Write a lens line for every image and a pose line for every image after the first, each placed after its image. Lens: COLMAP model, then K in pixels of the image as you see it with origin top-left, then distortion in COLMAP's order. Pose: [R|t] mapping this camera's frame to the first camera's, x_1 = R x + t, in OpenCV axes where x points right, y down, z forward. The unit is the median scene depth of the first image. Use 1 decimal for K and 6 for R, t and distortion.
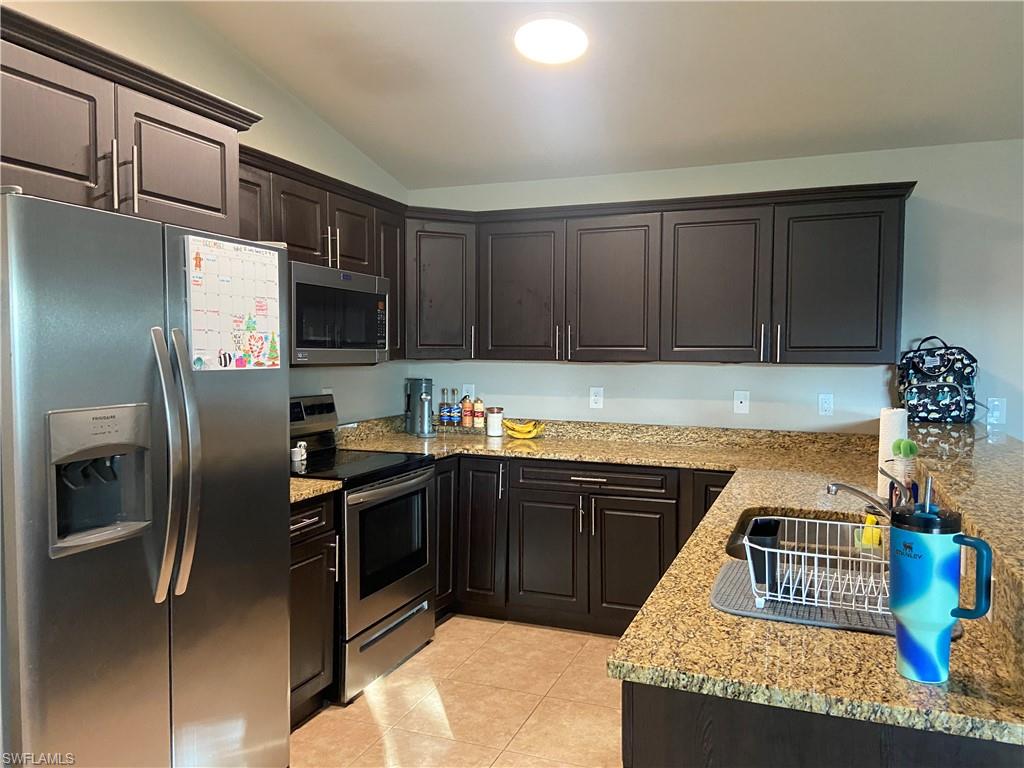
lens RADIAL K [[753.5, 0, 512.0], [0, 753.5, 384.0], [0, 0, 1]] dist [0.001848, -0.000014]
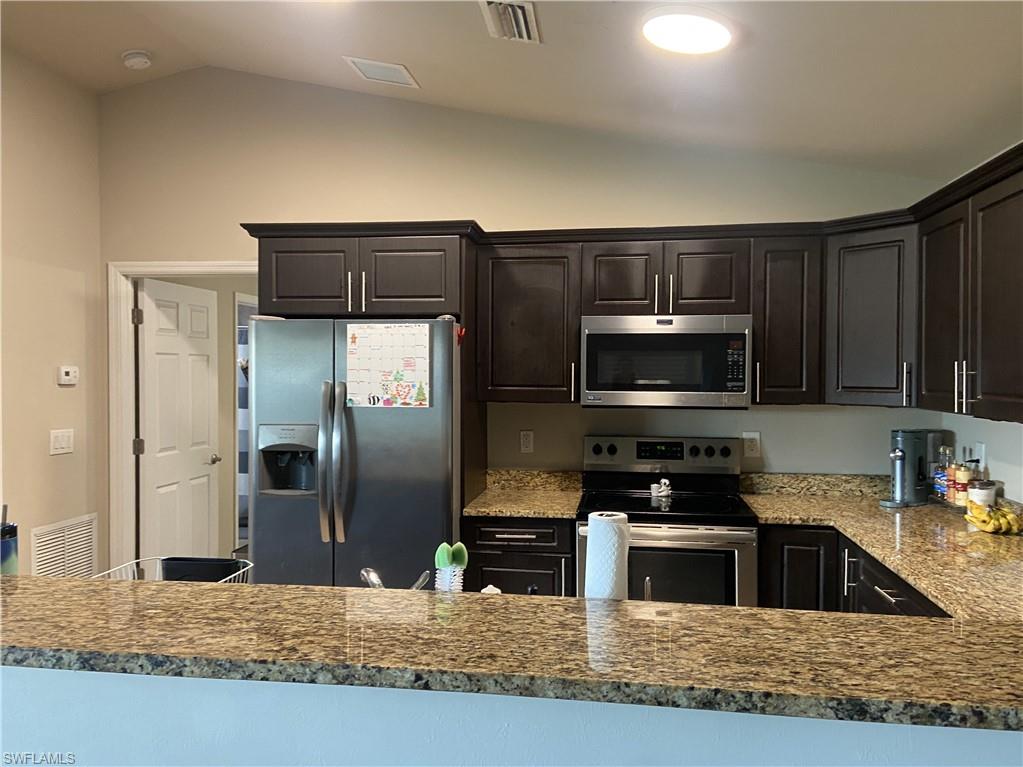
lens RADIAL K [[779.1, 0, 511.5], [0, 779.1, 383.5], [0, 0, 1]] dist [0.060313, 0.000359]
pose [[0.224593, 0.007828, -0.974421, 1.162059], [-0.044774, 0.998994, -0.002294, -0.070839], [0.973424, 0.044144, 0.224717, 0.857194]]
